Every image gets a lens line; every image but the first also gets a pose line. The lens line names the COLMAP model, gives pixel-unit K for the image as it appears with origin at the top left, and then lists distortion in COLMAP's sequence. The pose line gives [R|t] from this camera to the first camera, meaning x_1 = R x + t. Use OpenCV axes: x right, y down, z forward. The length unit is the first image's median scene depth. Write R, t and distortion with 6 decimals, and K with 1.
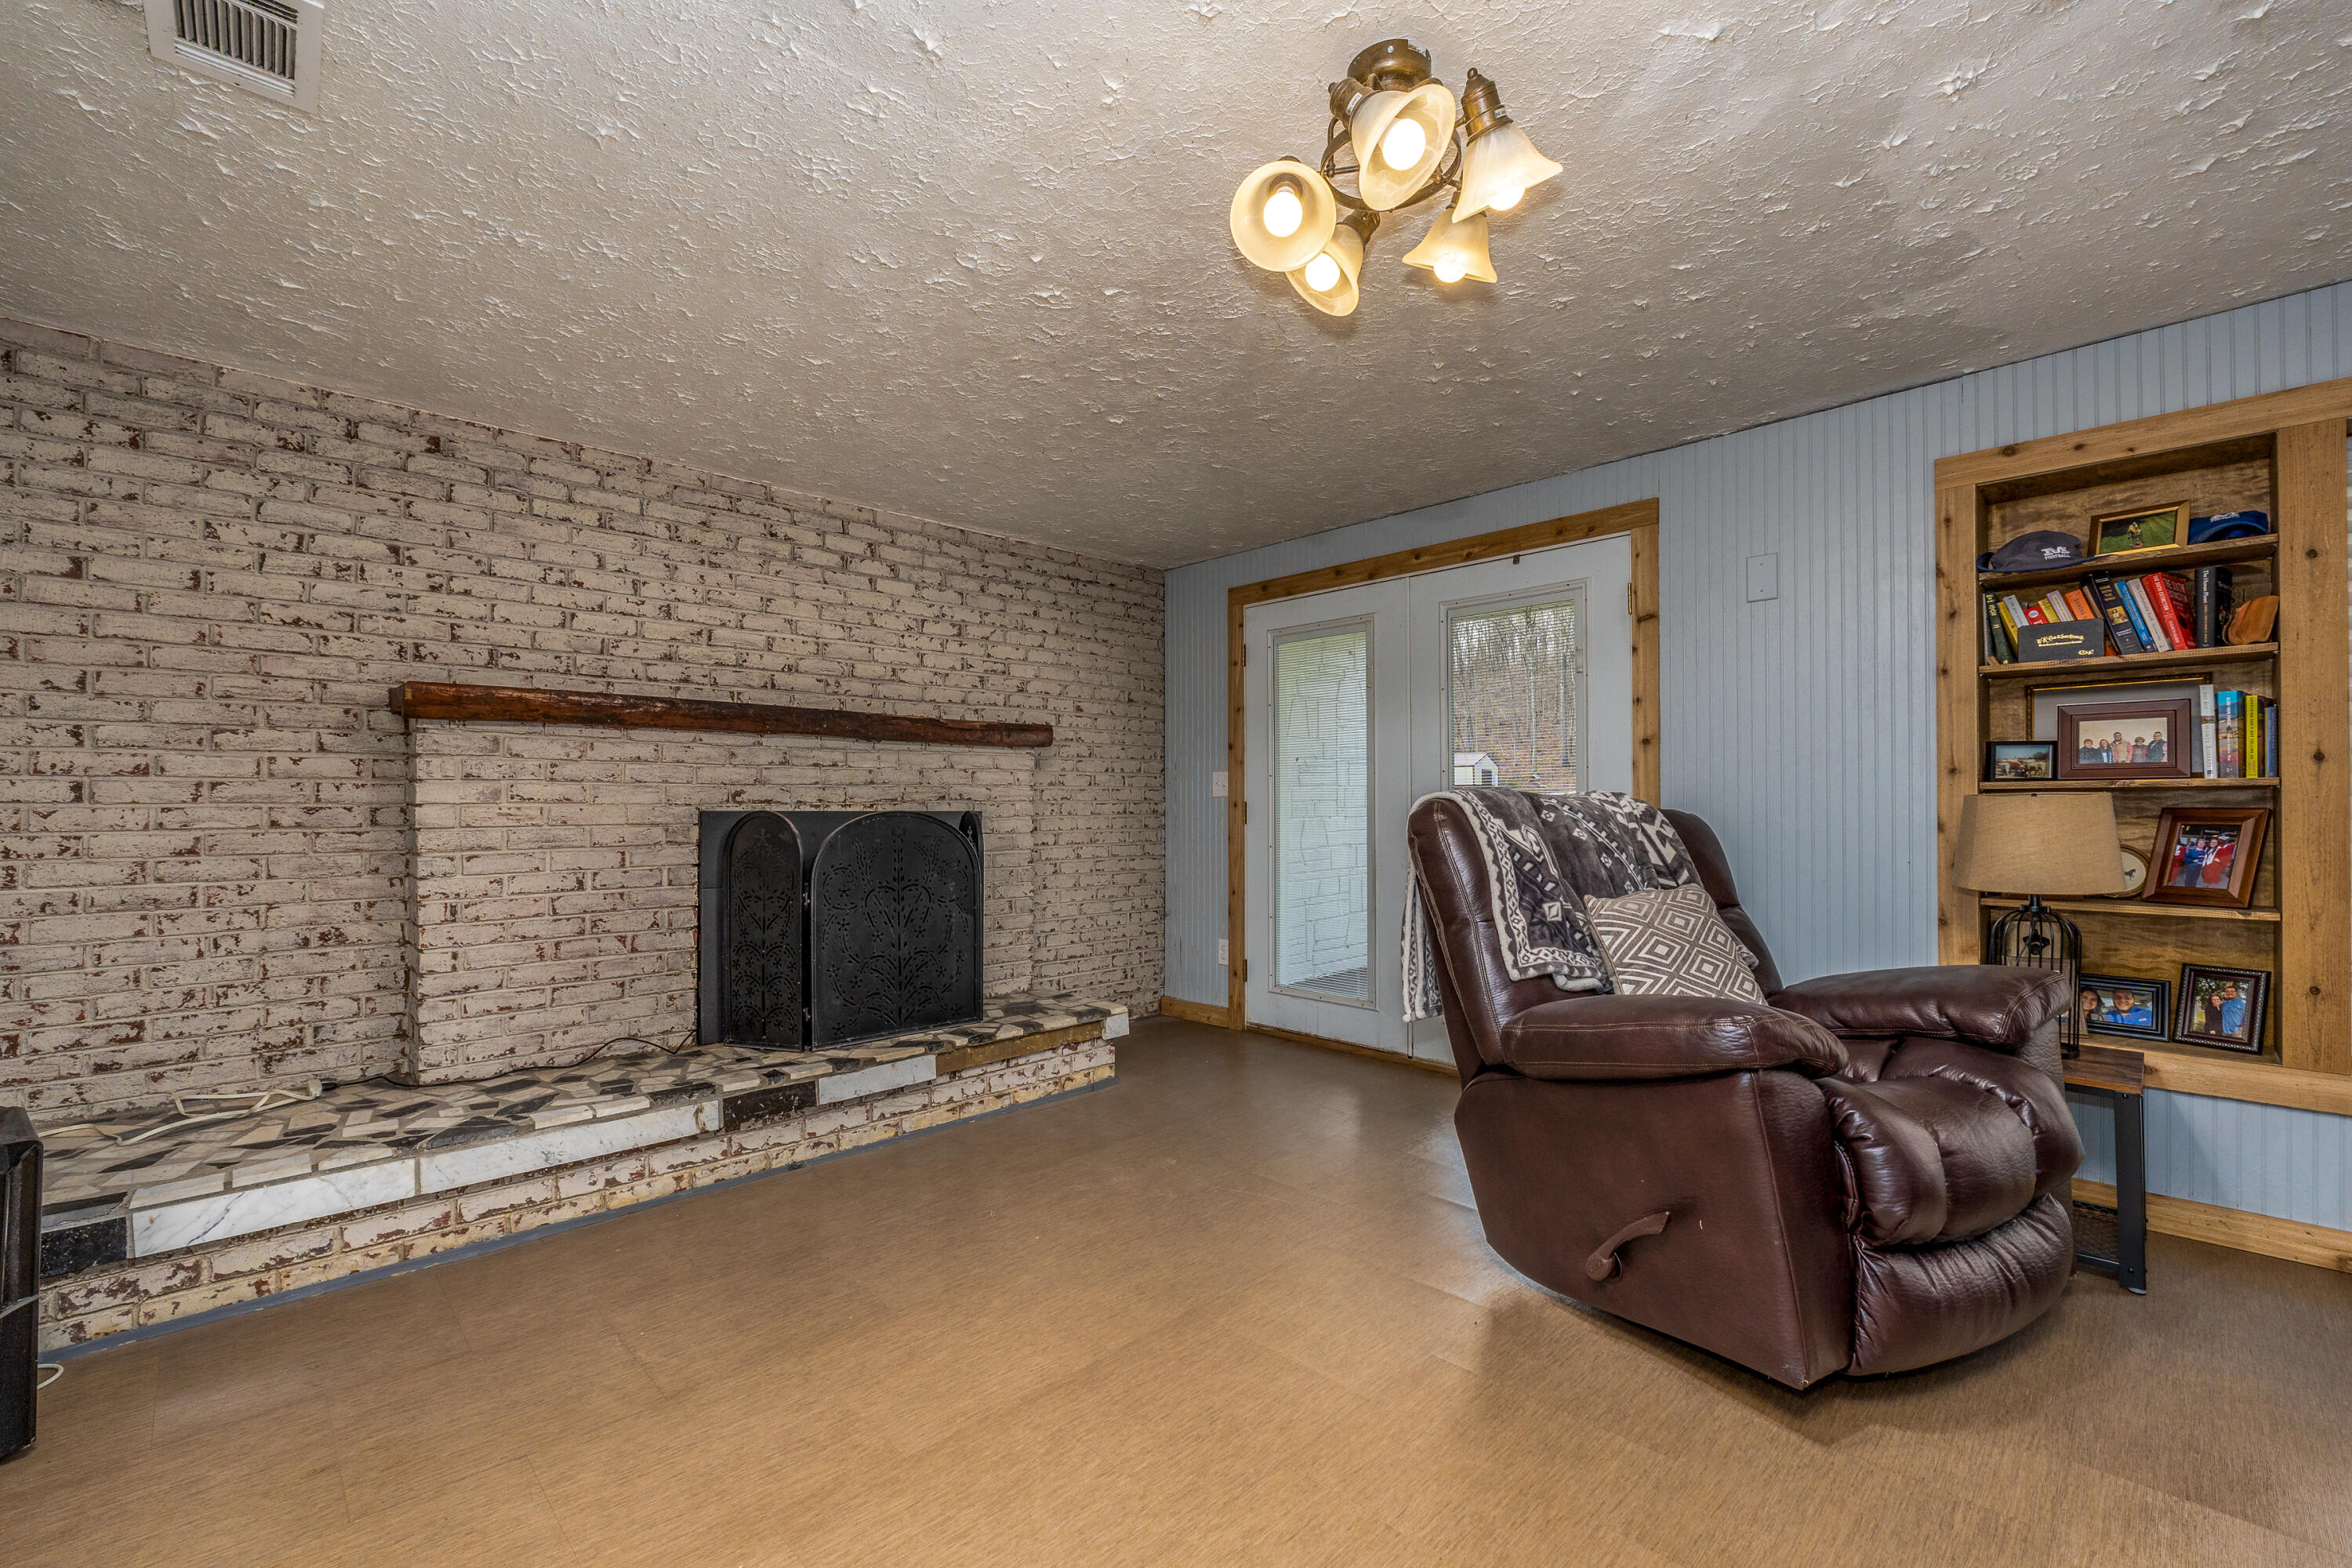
lens RADIAL K [[958.4, 0, 1180.4], [0, 958.4, 786.4], [0, 0, 1]] dist [-0.013195, -0.000252]
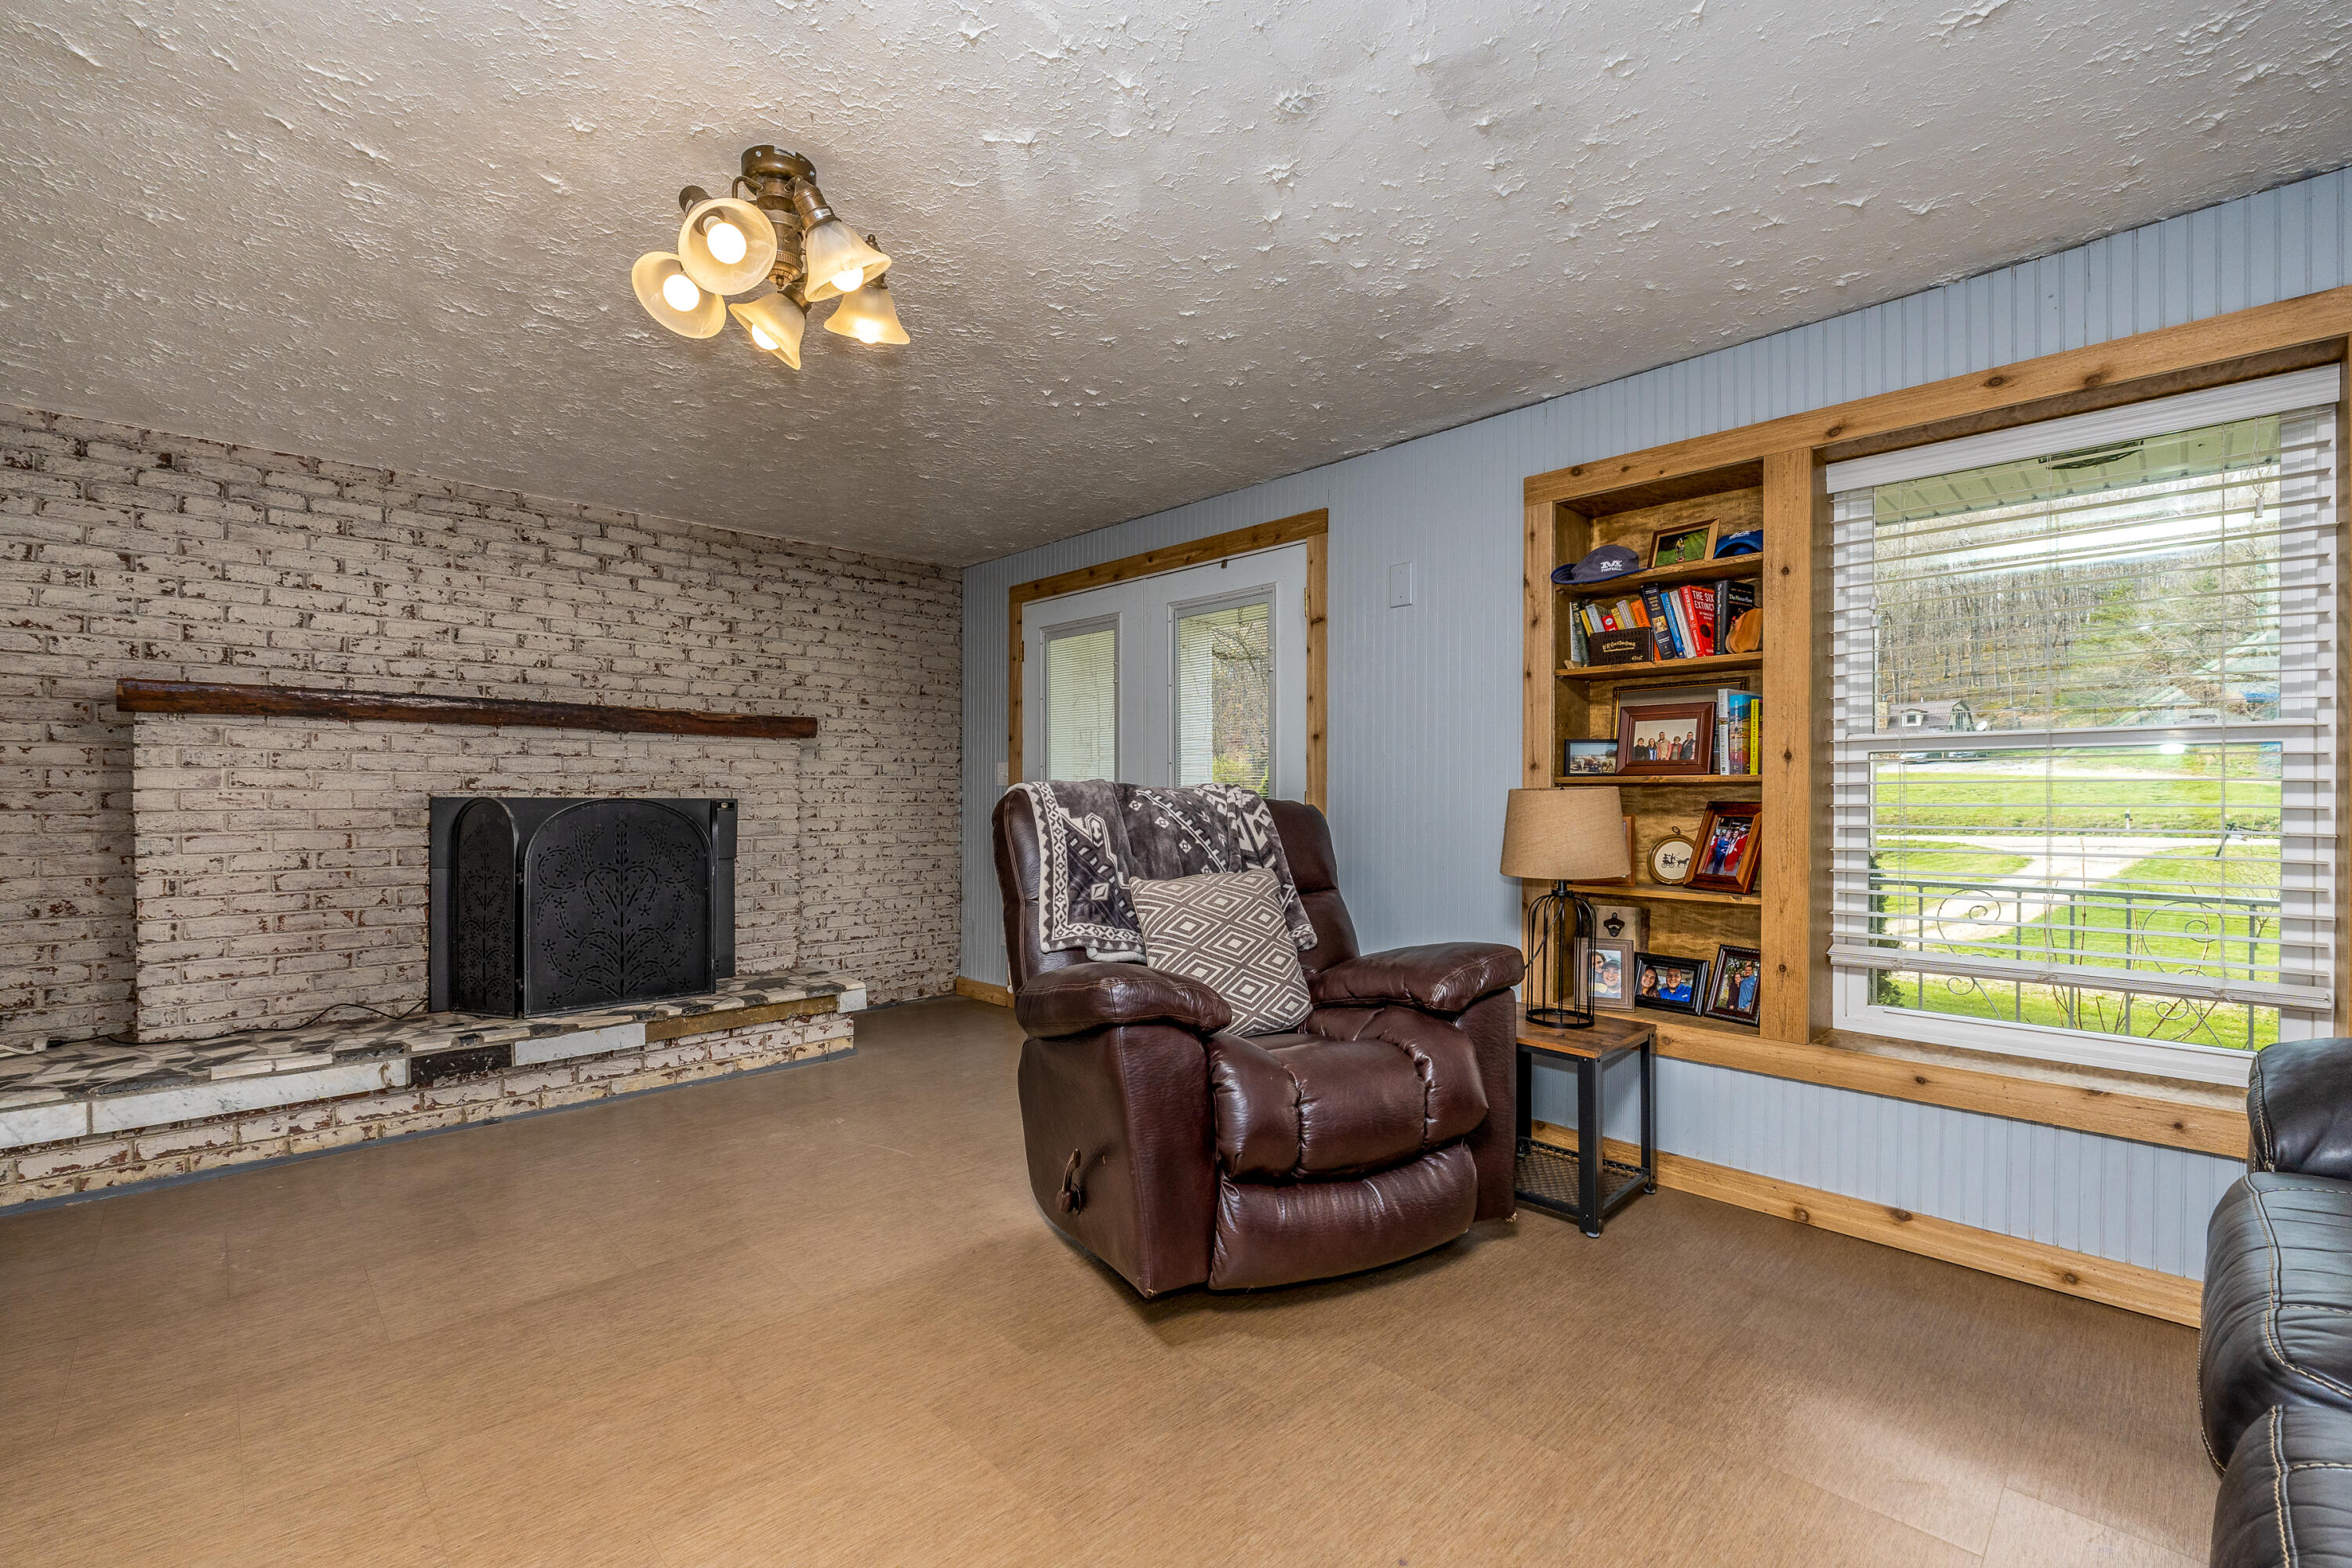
lens RADIAL K [[976.6, 0, 1176.0], [0, 976.6, 784.0], [0, 0, 1]] dist [-0.014990, 0.000588]
pose [[0.999982, 0.005273, -0.002695, 0.371310], [-0.005248, 0.999942, 0.009387, -0.004012], [0.002744, -0.009373, 0.999952, -0.102954]]
